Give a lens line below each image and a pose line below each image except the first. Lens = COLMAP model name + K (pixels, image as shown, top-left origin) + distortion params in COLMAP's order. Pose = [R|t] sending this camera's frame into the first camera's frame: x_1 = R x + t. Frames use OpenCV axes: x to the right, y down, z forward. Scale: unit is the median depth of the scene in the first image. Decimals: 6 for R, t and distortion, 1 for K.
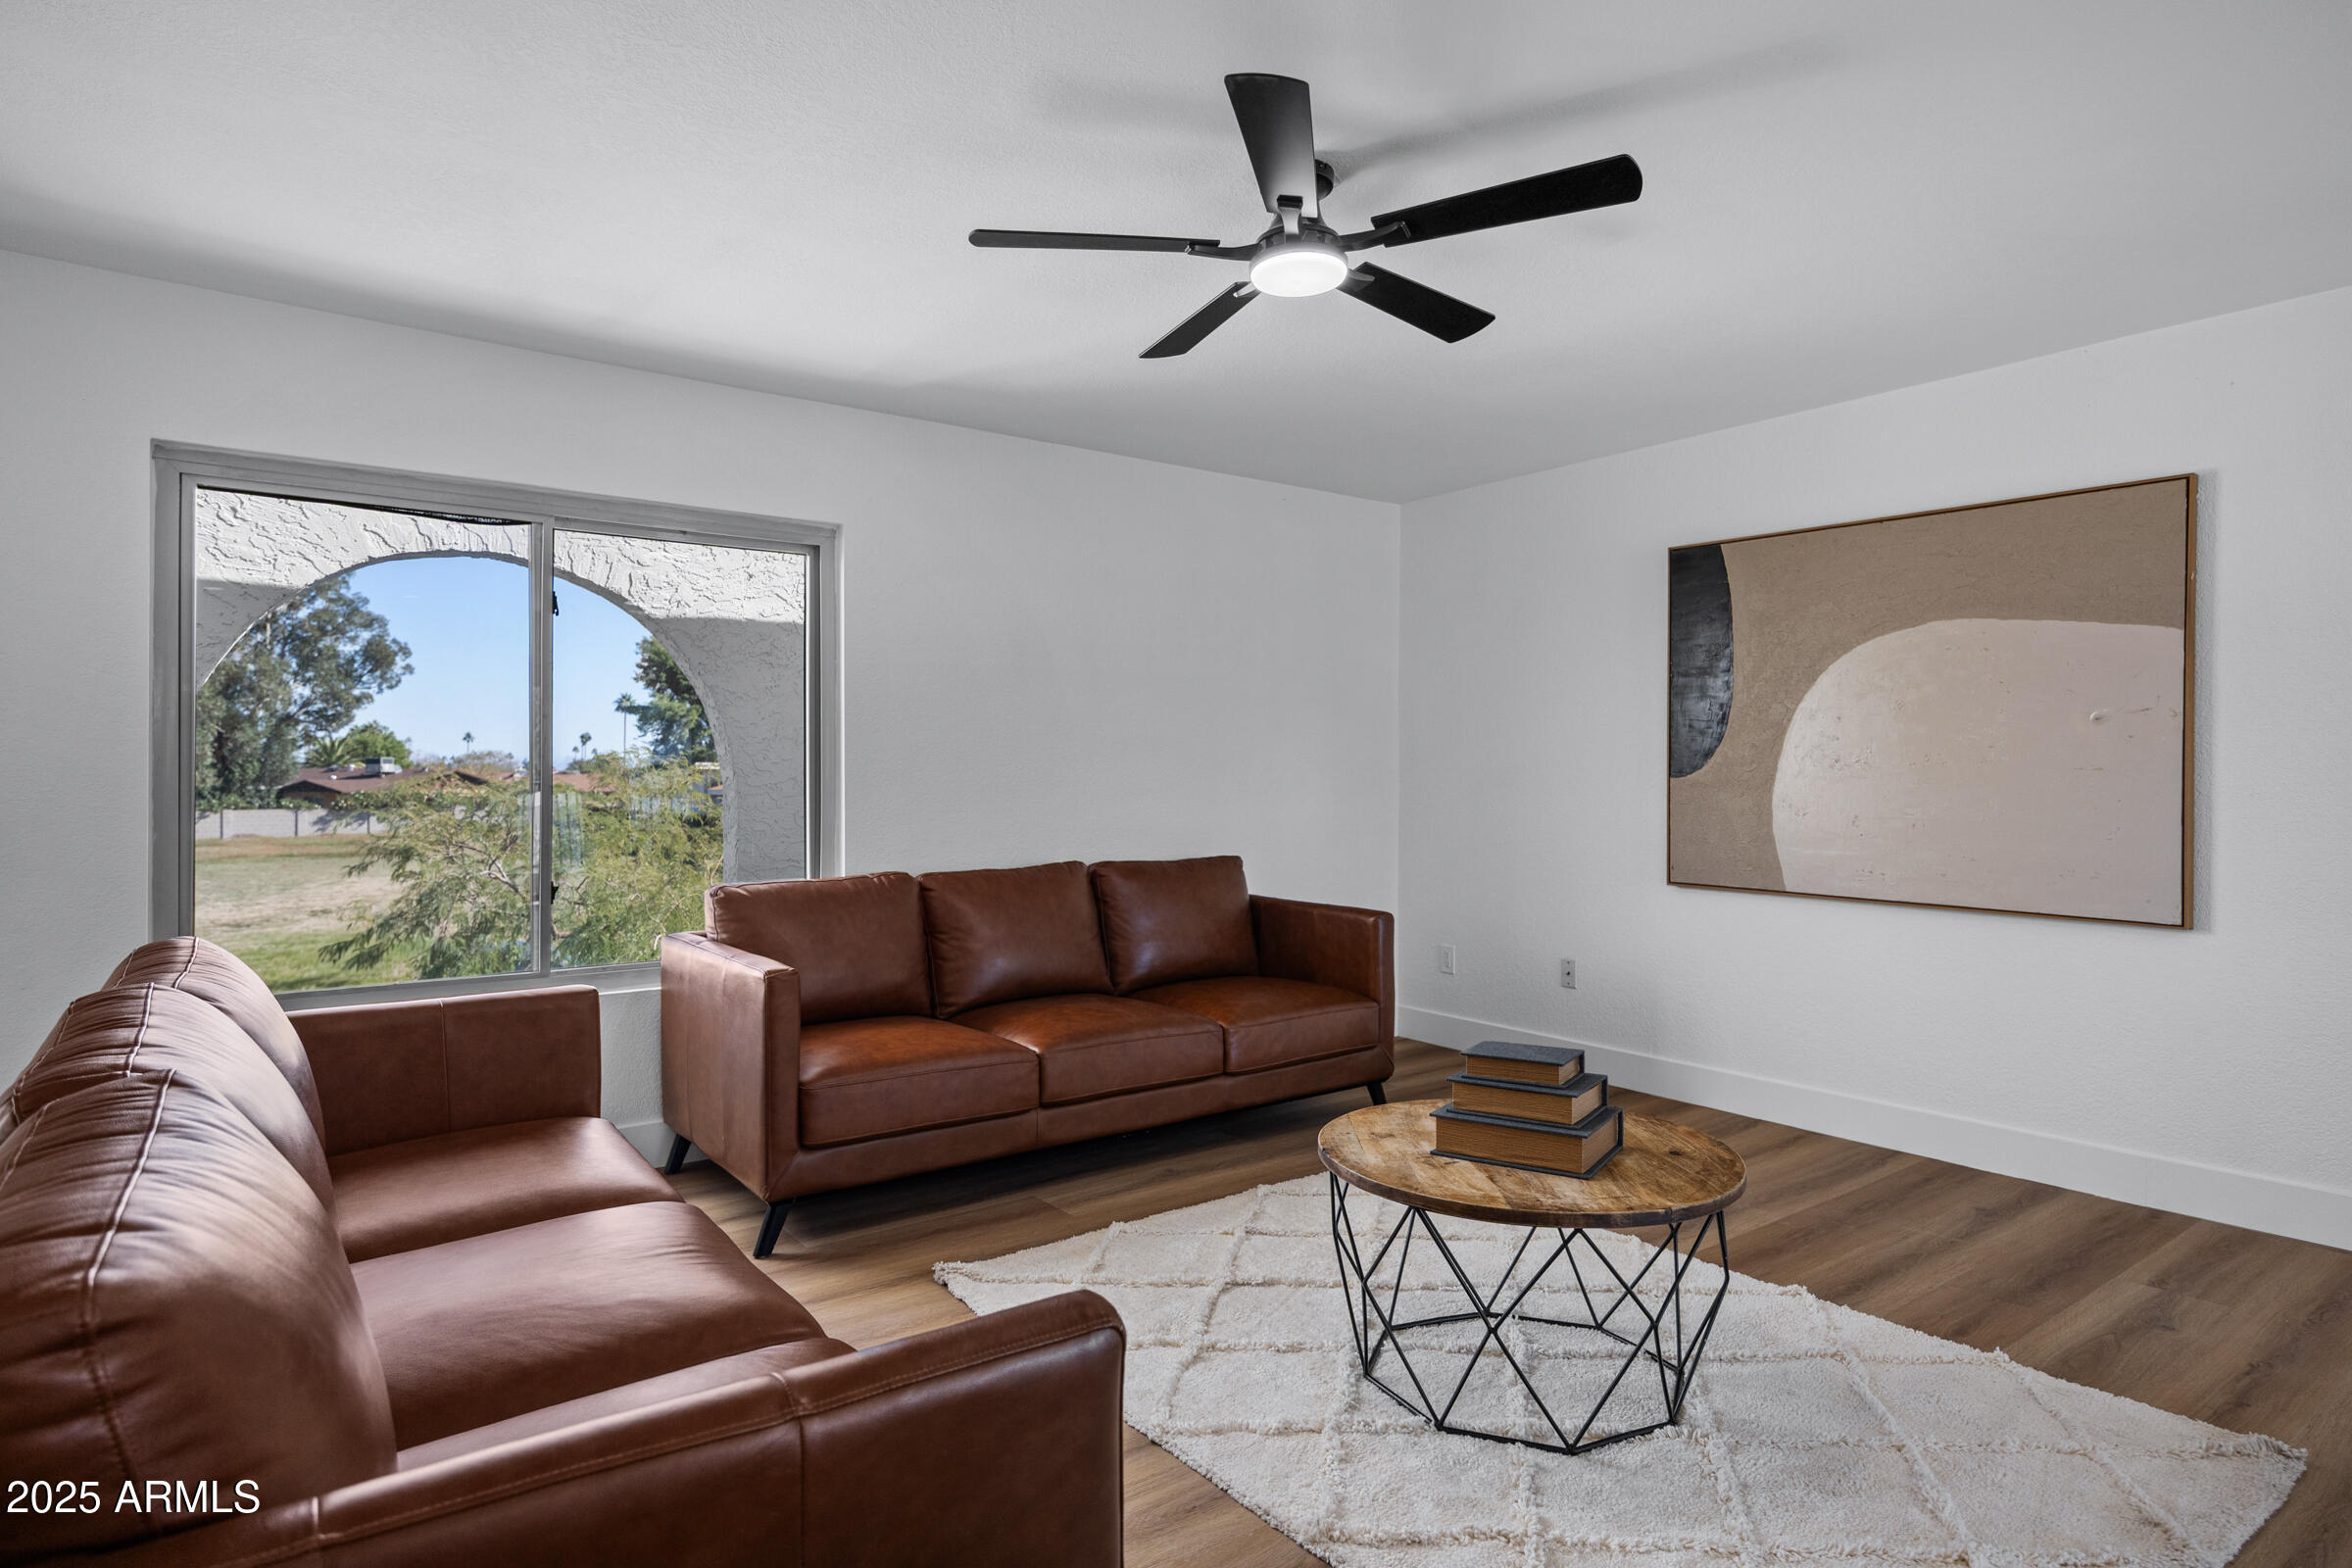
lens RADIAL K [[1228.1, 0, 1176.0], [0, 1228.1, 784.0], [0, 0, 1]] dist [0.002308, 0.000493]
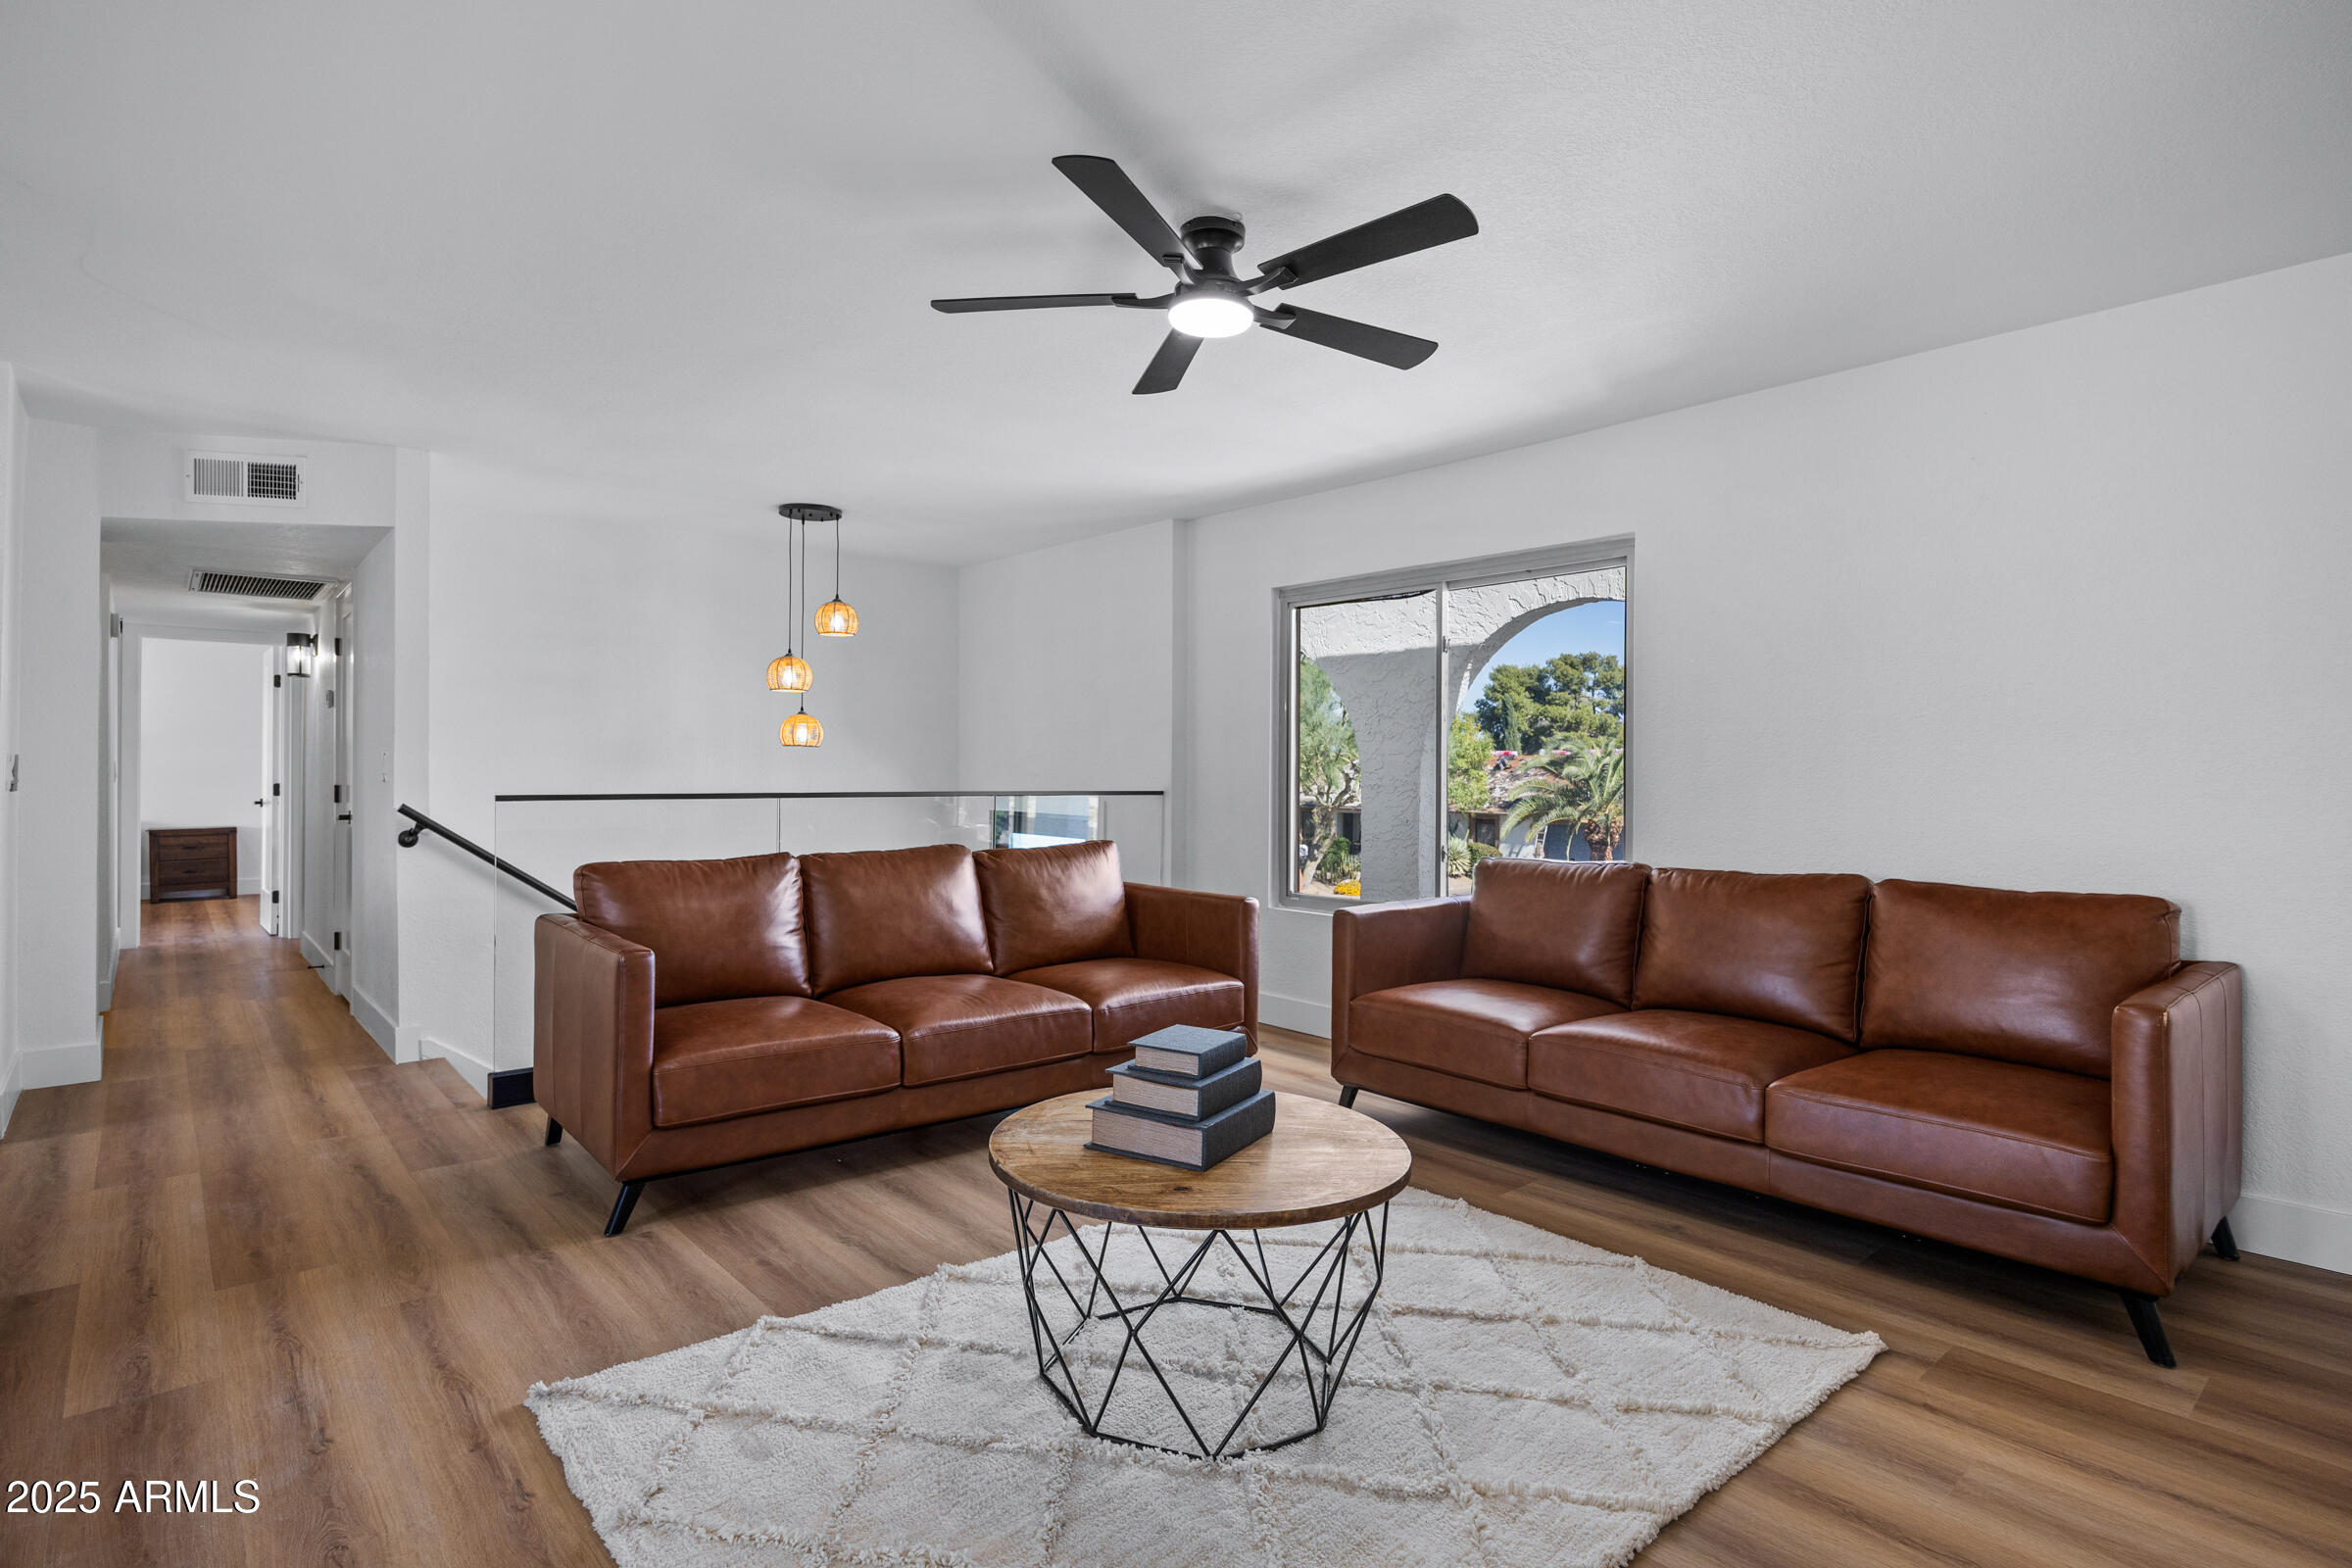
lens RADIAL K [[1187.2, 0, 1176.0], [0, 1187.2, 784.0], [0, 0, 1]] dist [-0.021437, 0.000129]
pose [[0.076158, 0.011621, -0.997028, 0.915403], [-0.012067, 0.999870, 0.010733, -0.000049], [0.997023, 0.011214, 0.076288, 0.678230]]
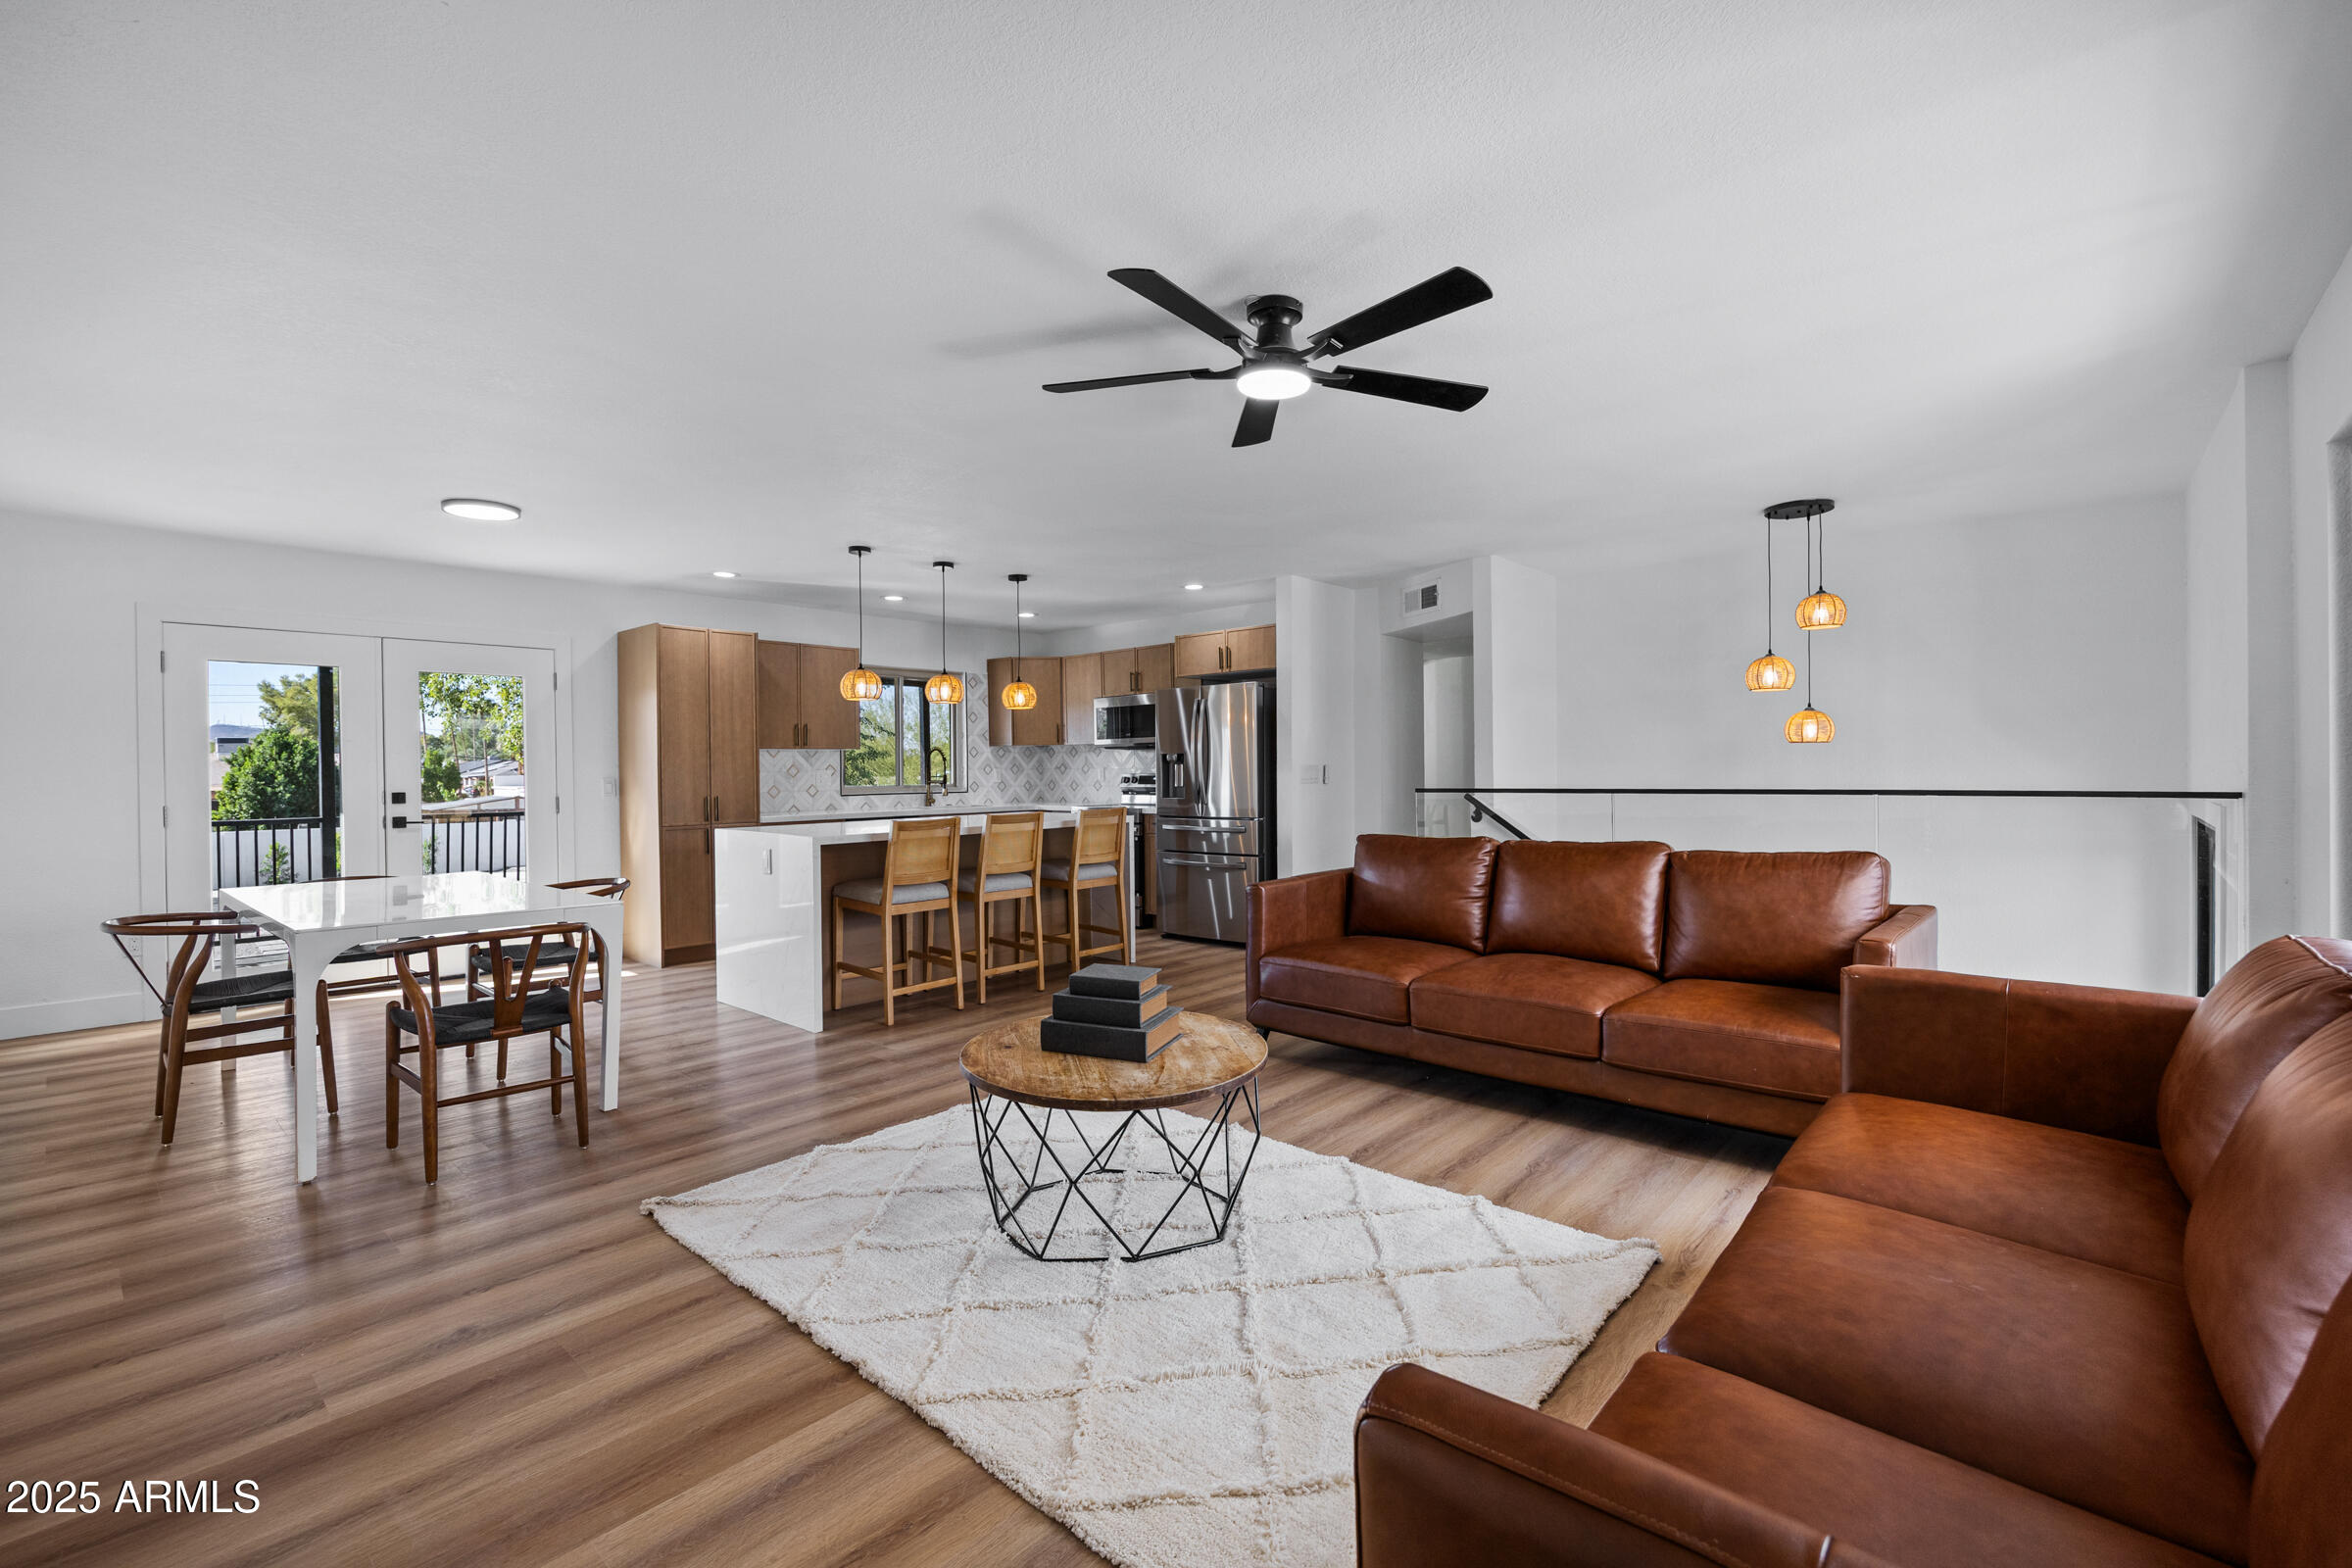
lens RADIAL K [[1016.0, 0, 1176.0], [0, 1016.0, 784.0], [0, 0, 1]] dist [-0.000286, -0.000013]
pose [[-0.978582, 0.016242, -0.205213, 0.352733], [0.012785, 0.999753, 0.018161, -0.008494], [0.205458, 0.015148, -0.978549, 1.539362]]
